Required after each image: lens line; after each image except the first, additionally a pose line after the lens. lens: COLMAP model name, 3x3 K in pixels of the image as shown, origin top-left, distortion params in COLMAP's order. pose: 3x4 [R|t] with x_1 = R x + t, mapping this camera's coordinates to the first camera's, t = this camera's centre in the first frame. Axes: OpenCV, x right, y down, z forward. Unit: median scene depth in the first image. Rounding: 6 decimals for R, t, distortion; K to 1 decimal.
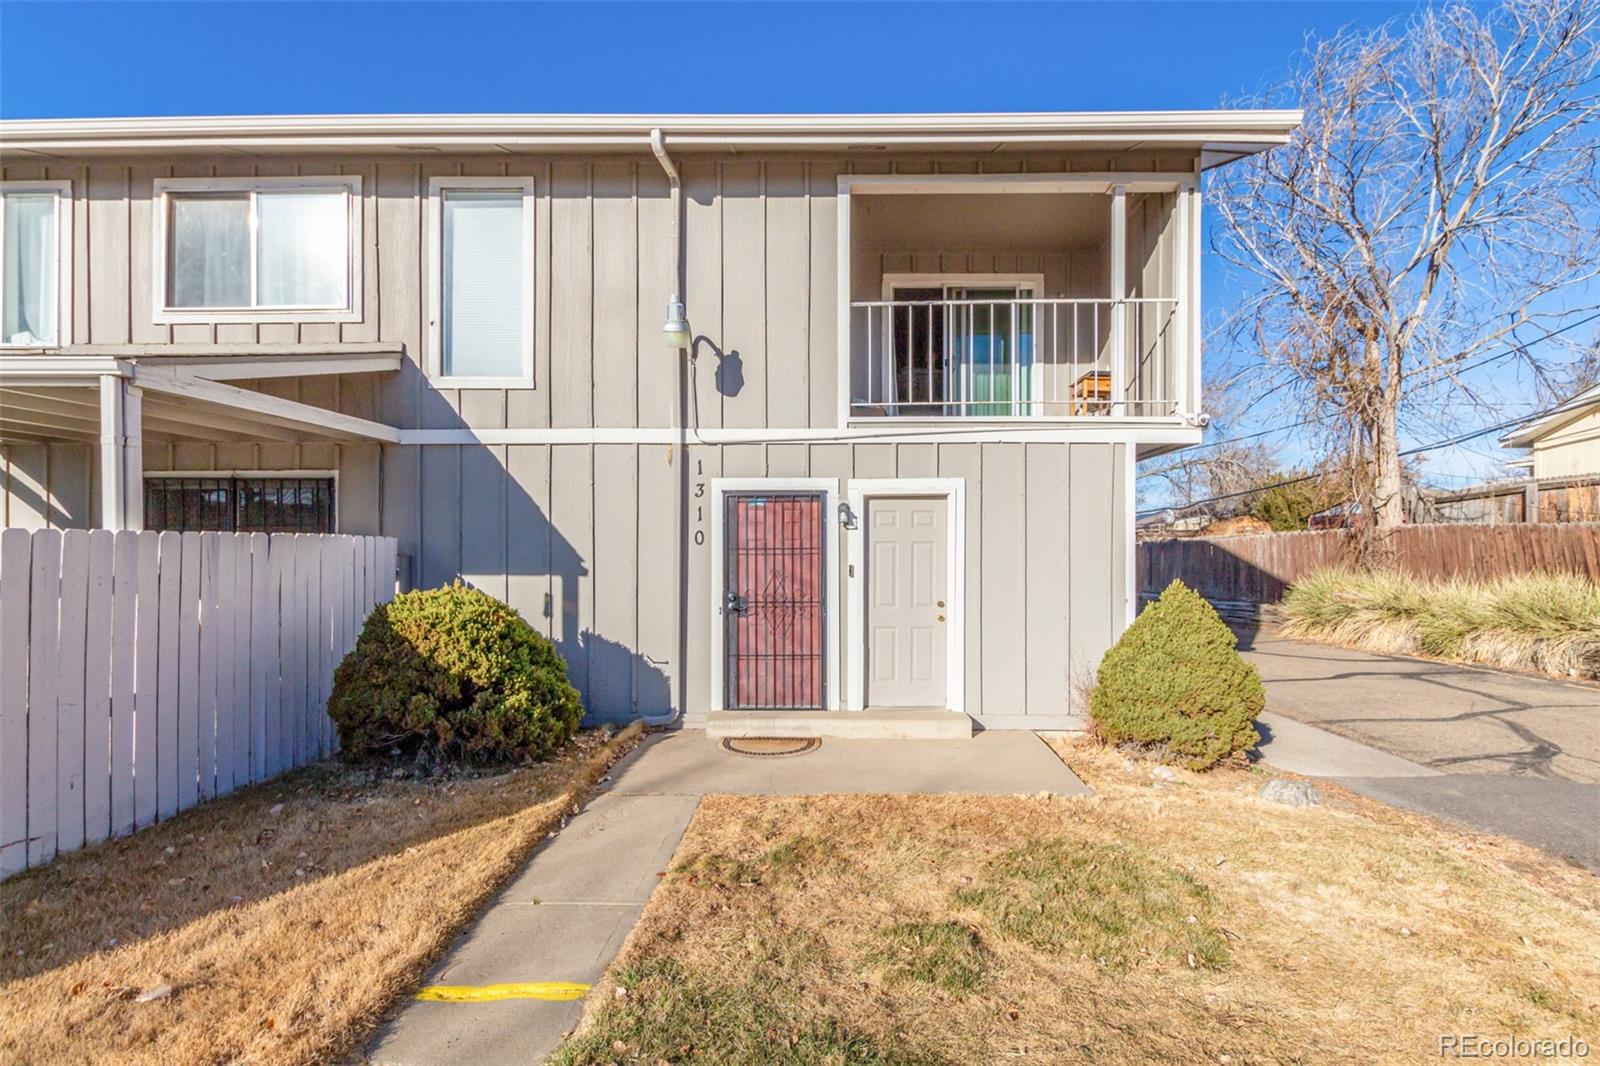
lens RADIAL K [[741.0, 0, 798.1], [0, 741.0, 549.5], [0, 0, 1]] dist [0.004838, -0.000019]
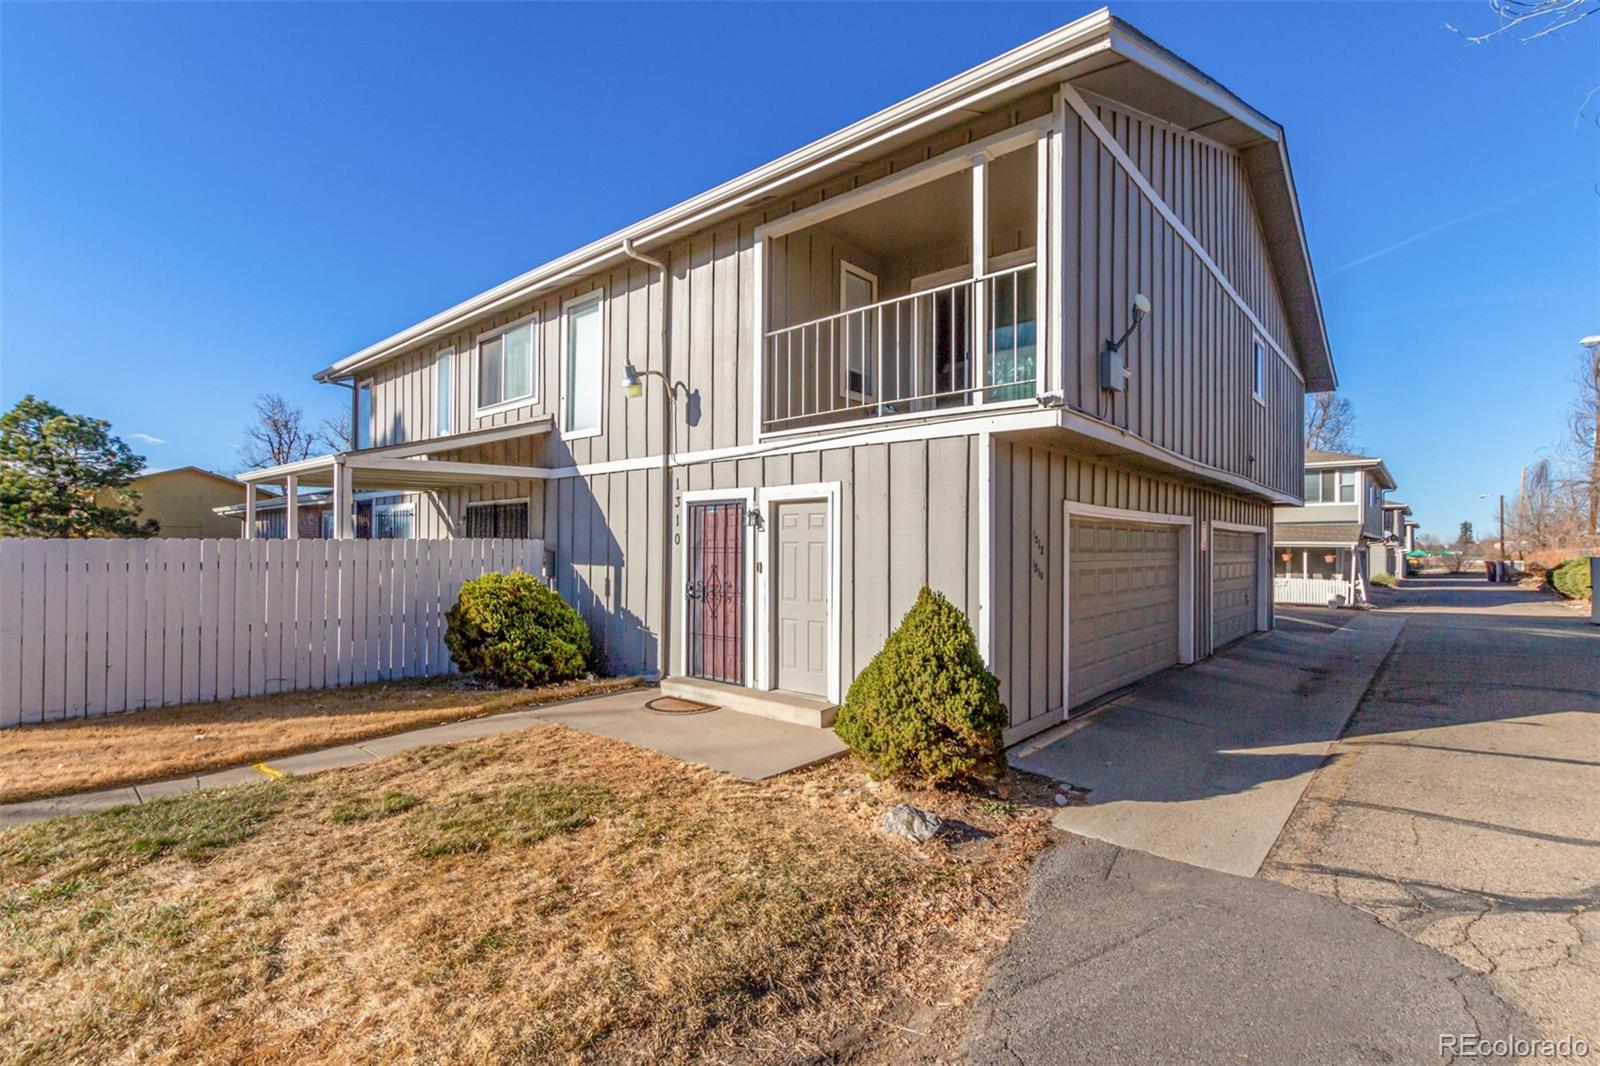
lens RADIAL K [[741.0, 0, 794.8], [0, 741.0, 530.3], [0, 0, 1]] dist [0.004838, -0.000019]
pose [[0.762282, -0.011378, -0.647145, 0.851001], [-0.000961, 0.999824, -0.018710, -0.007251], [0.647244, 0.014884, 0.762137, 0.158020]]
